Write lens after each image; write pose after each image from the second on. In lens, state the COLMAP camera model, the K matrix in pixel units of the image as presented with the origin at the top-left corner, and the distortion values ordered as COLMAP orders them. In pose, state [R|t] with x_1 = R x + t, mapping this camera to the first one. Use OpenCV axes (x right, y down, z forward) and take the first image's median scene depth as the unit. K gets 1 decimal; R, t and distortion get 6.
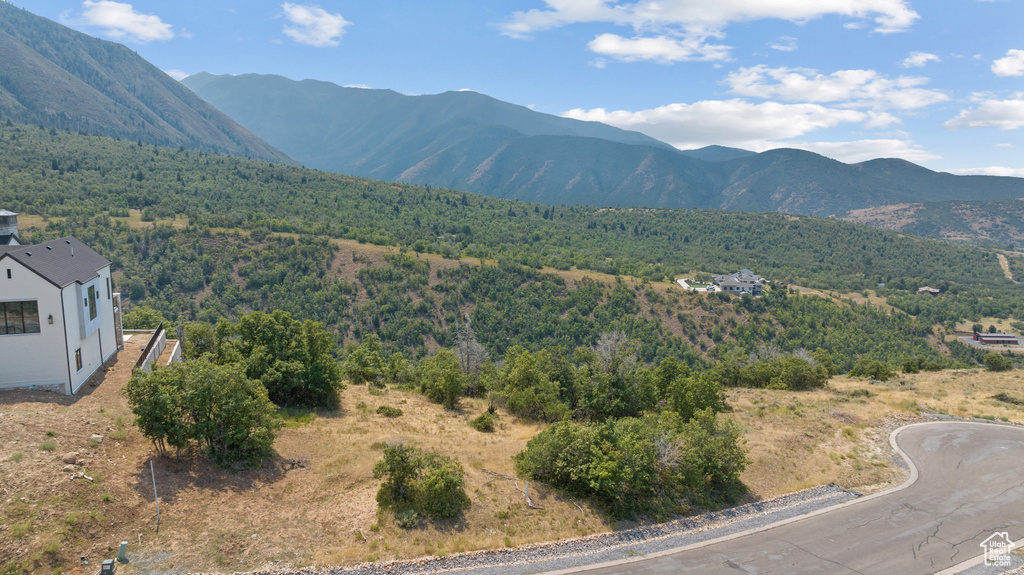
lens RADIAL K [[715.6, 0, 512.0], [0, 715.6, 287.5], [0, 0, 1]] dist [-0.025118, 0.019826]
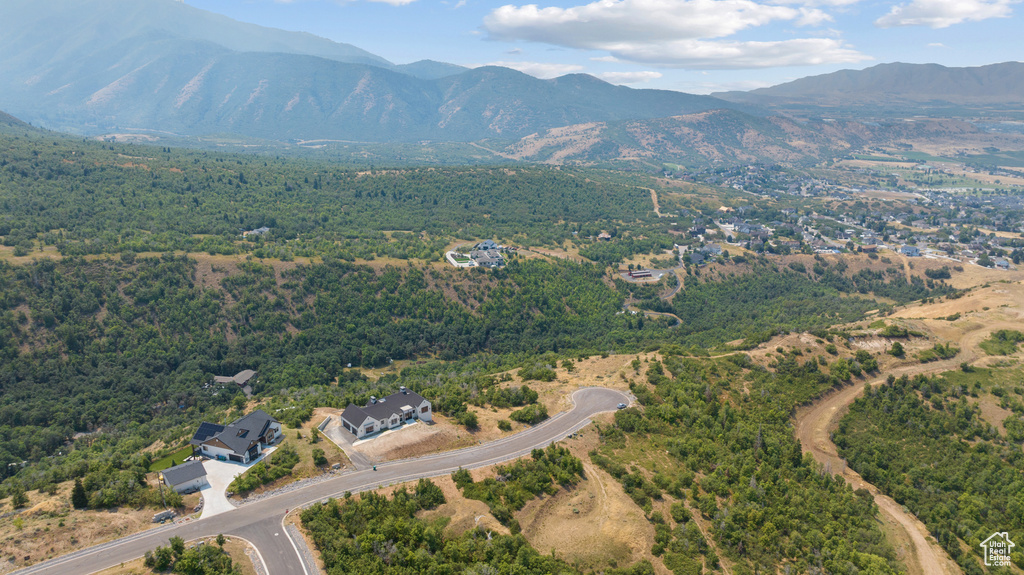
lens RADIAL K [[709.6, 0, 512.0], [0, 709.6, 287.5], [0, 0, 1]] dist [-0.023148, -0.004201]
pose [[0.924376, -0.112858, 0.364407, -0.189379], [0.064833, 0.987817, 0.141471, -0.155032], [-0.375933, -0.107147, 0.920431, -0.400988]]
